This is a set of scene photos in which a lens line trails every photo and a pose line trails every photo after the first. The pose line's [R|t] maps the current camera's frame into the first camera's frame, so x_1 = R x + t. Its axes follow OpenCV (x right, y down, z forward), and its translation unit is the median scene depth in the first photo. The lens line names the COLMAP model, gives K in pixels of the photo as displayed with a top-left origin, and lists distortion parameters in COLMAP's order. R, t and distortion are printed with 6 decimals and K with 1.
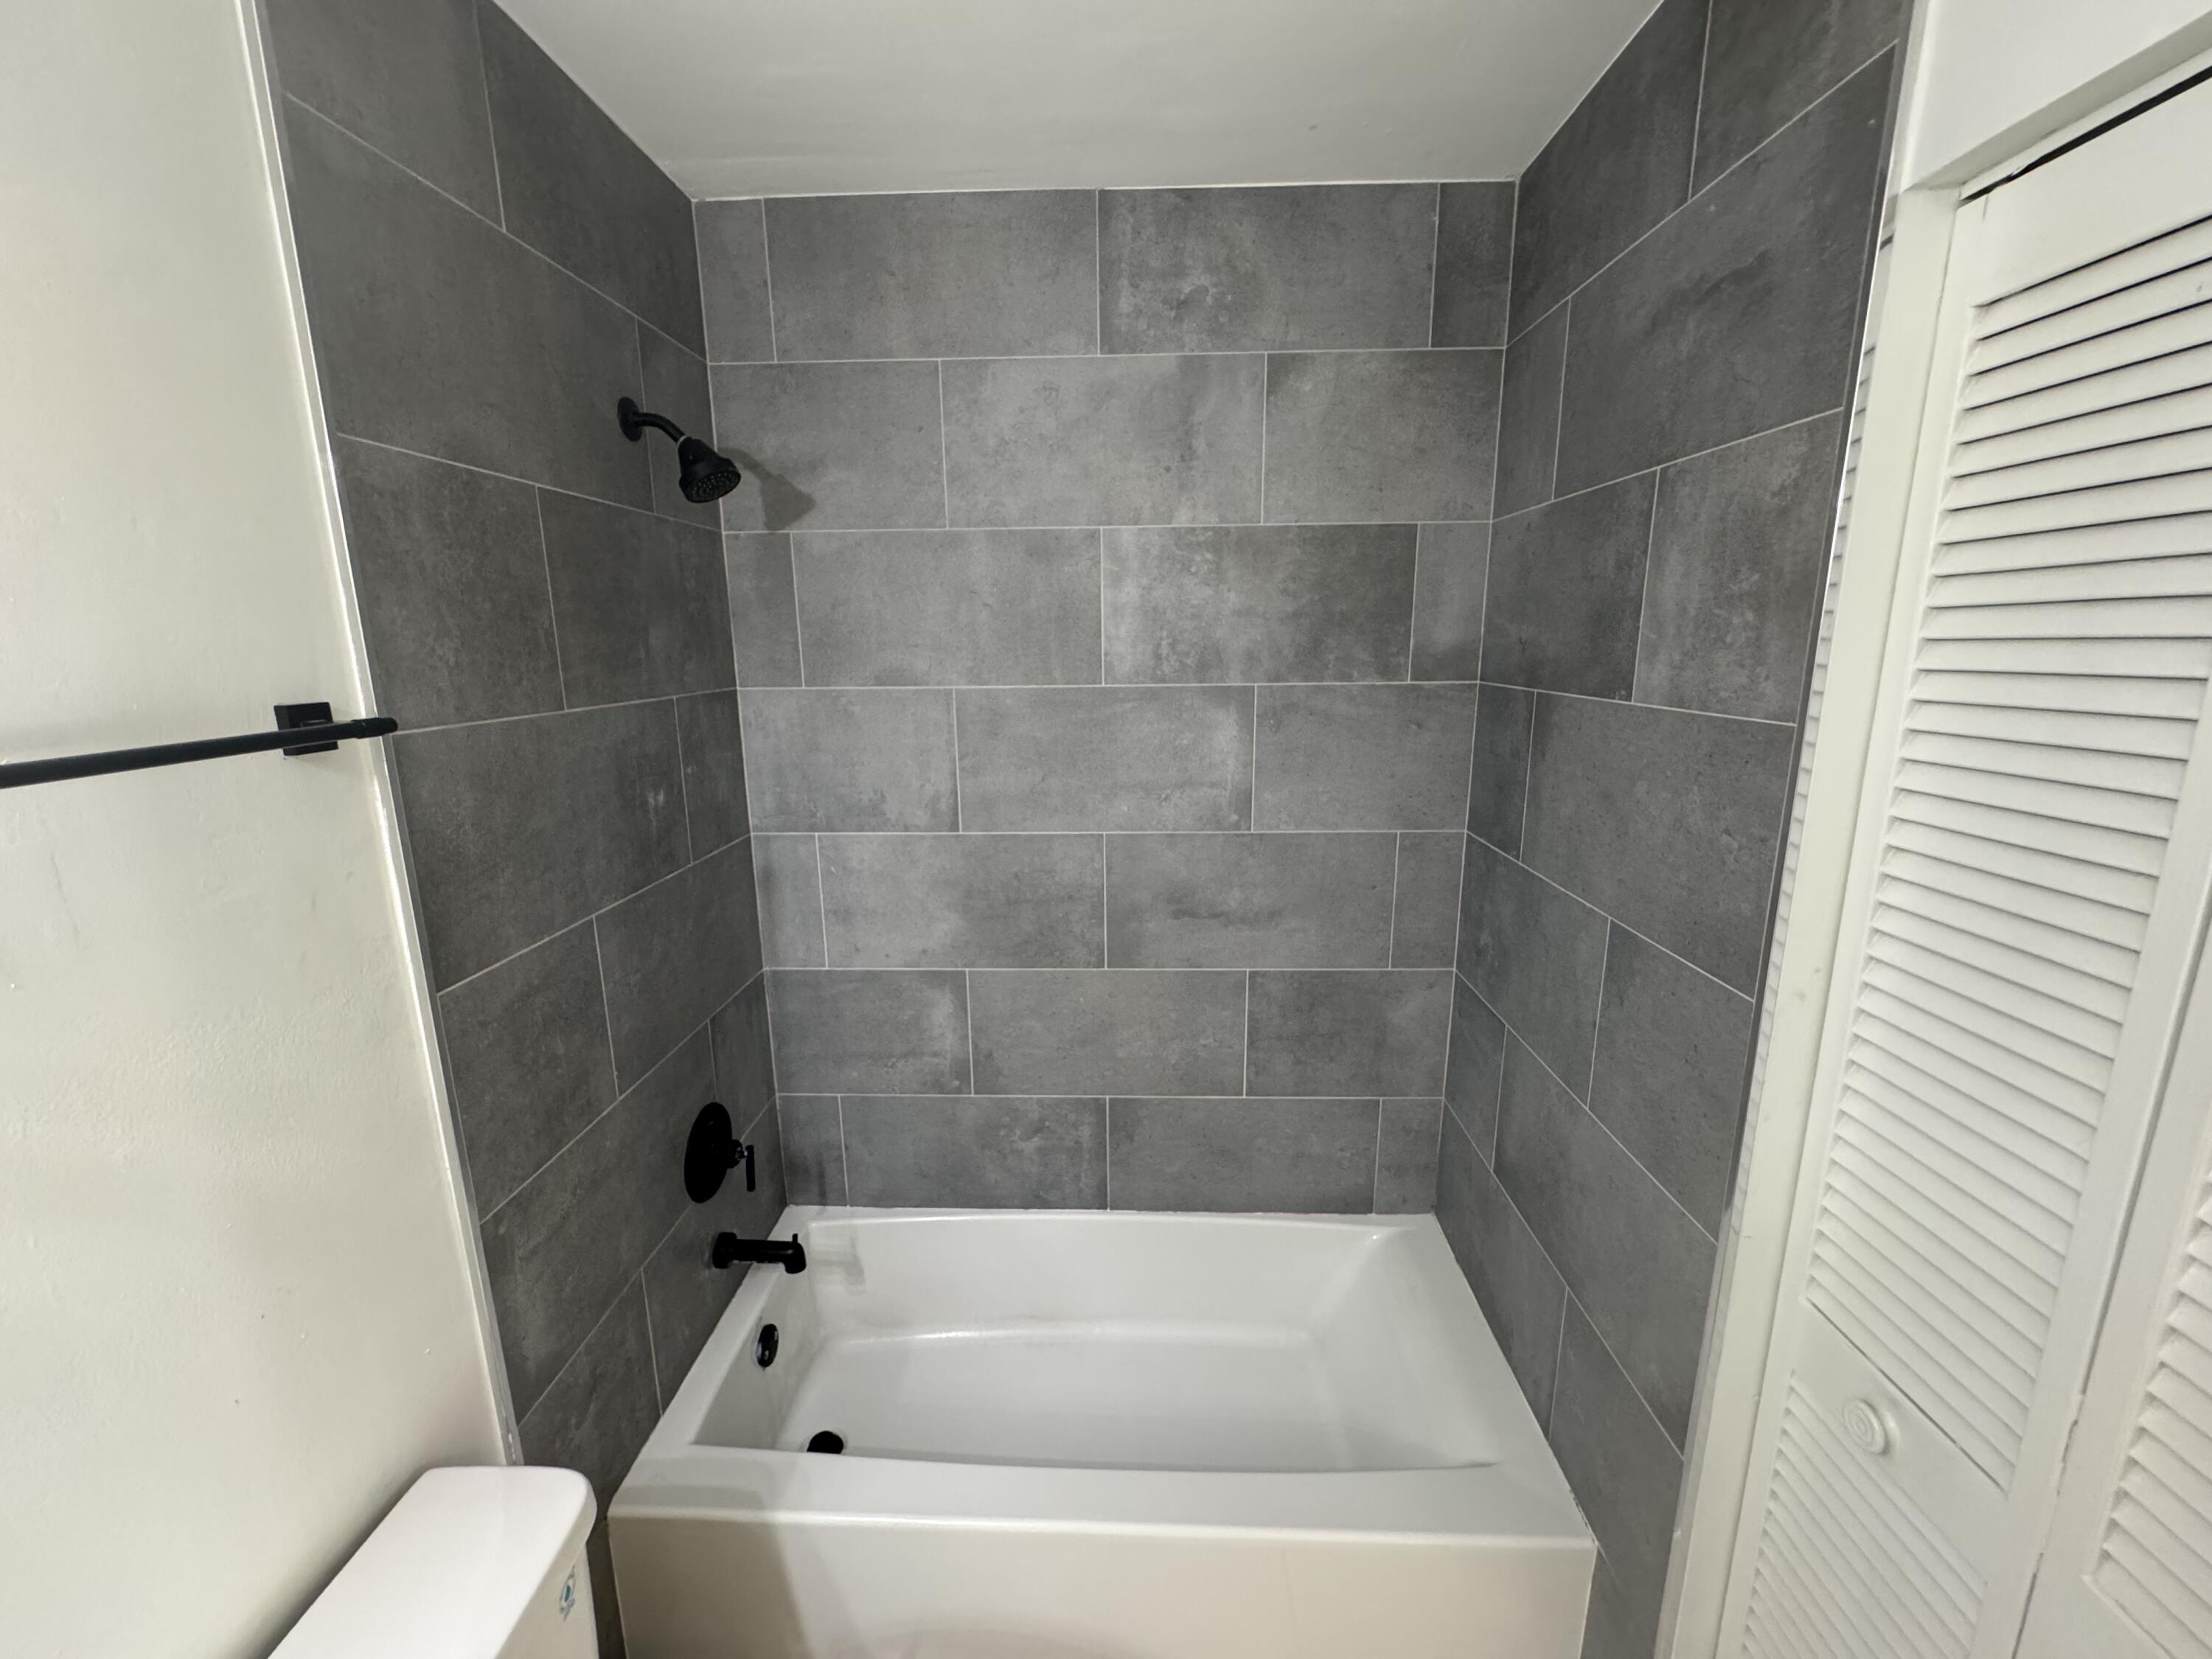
lens RADIAL K [[884.3, 0, 1102.1], [0, 884.3, 832.2], [0, 0, 1]] dist [-0.004342, 0.000624]
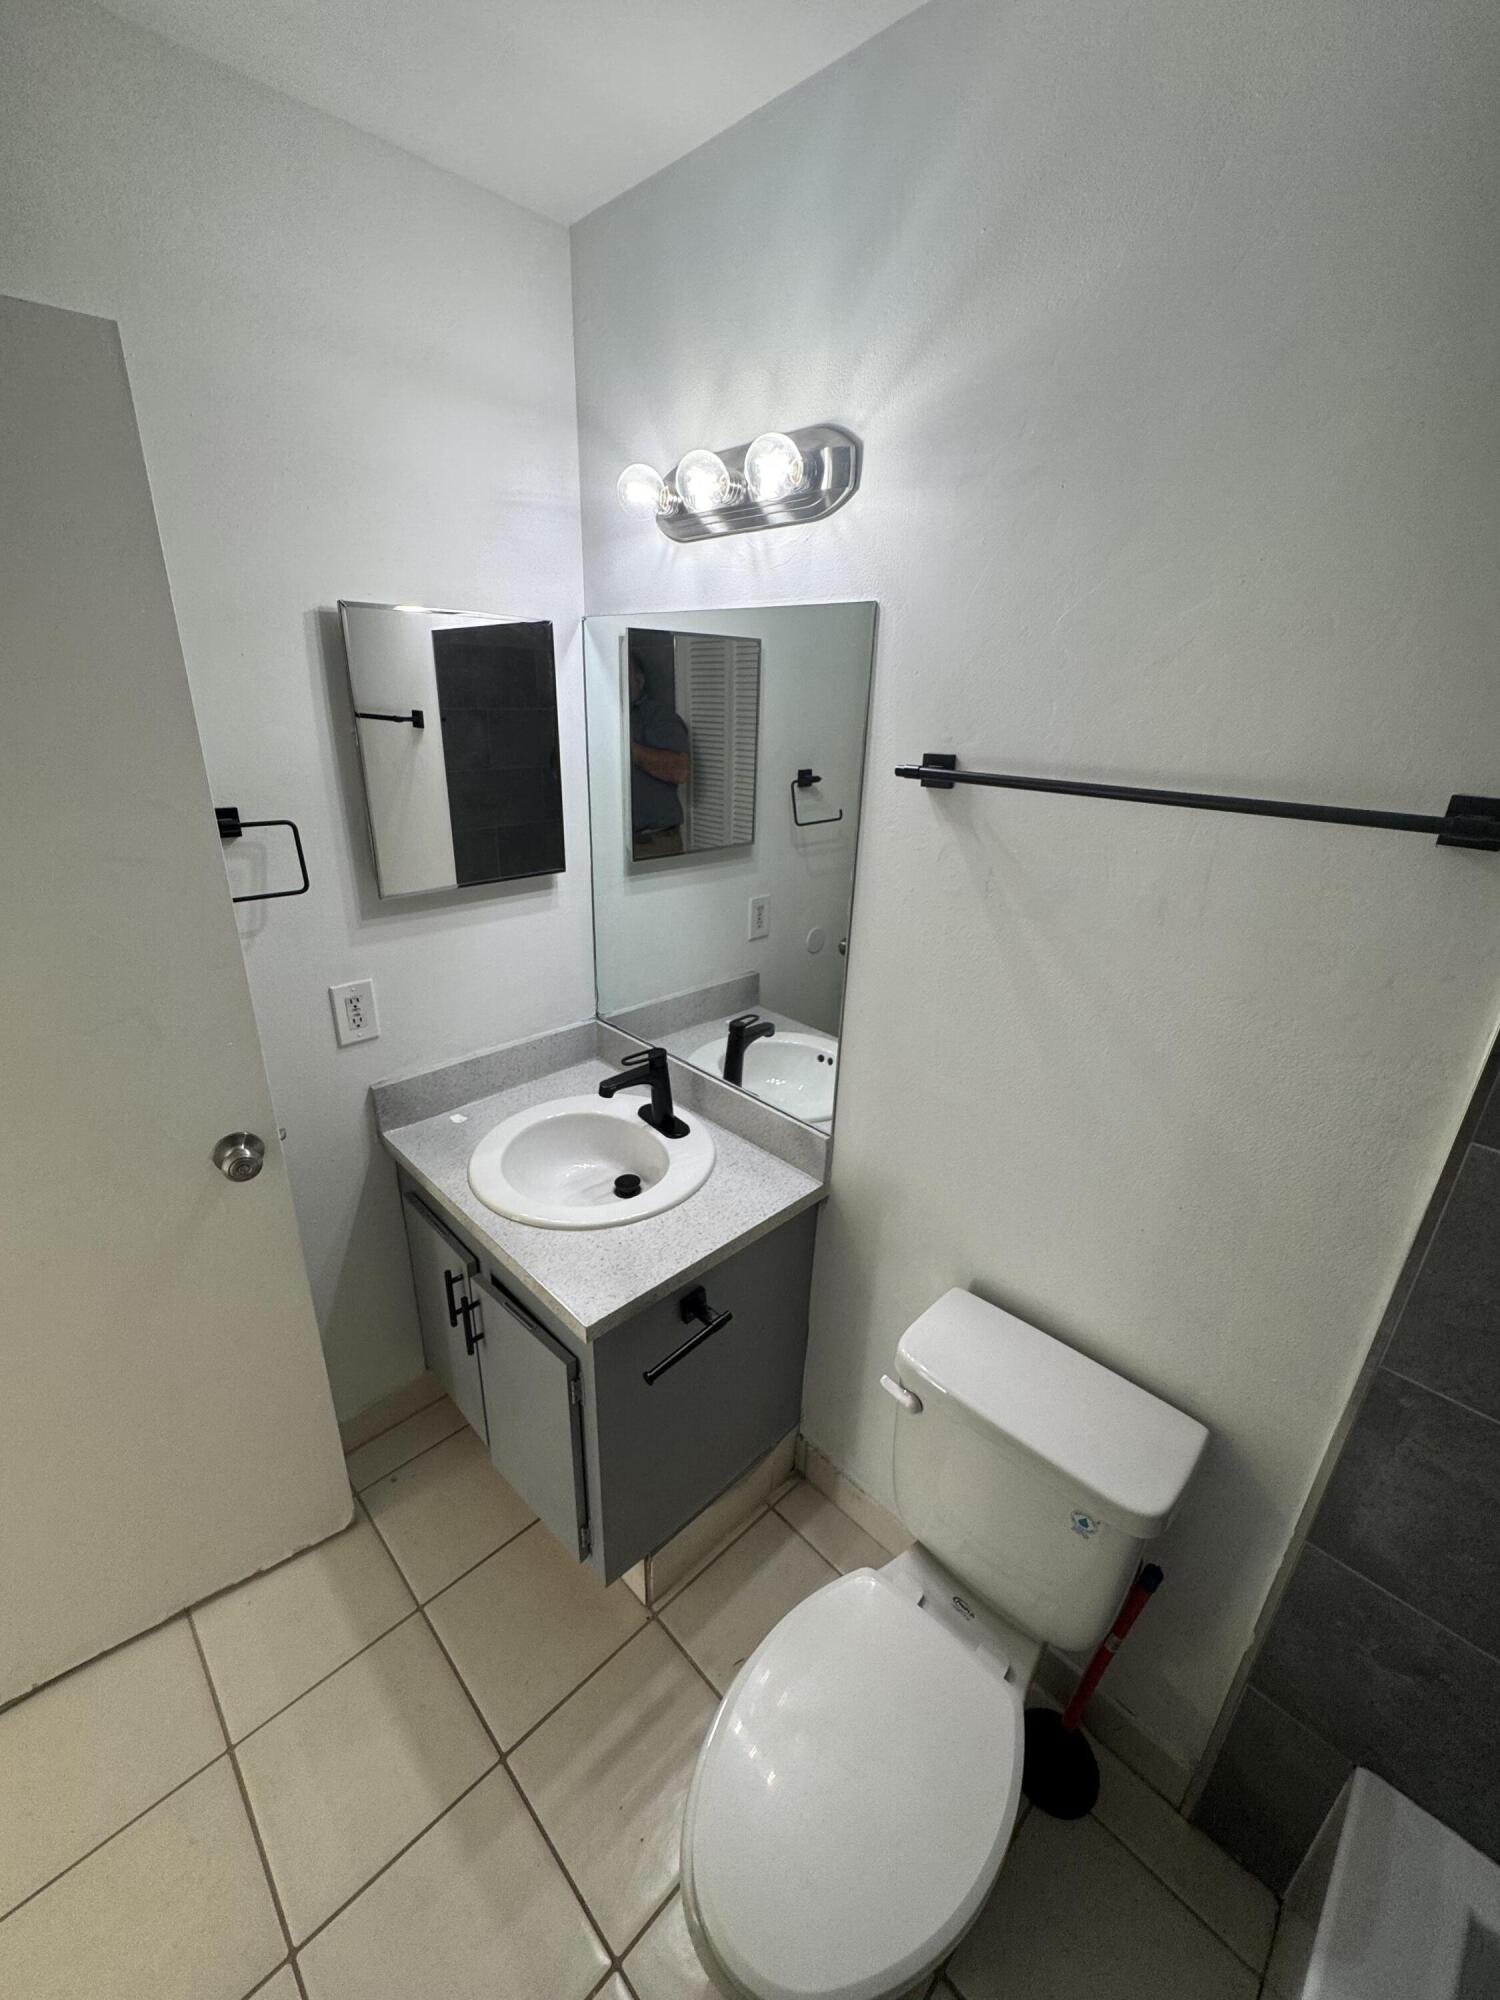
lens RADIAL K [[799.6, 0, 745.5], [0, 799.6, 995.9], [0, 0, 1]] dist [-0.004342, 0.000624]
pose [[-0.699594, 0.242154, -0.672257, 0.244584], [-0.174342, 0.854542, 0.489247, -0.188614], [0.692945, 0.459477, -0.555615, 0.771922]]
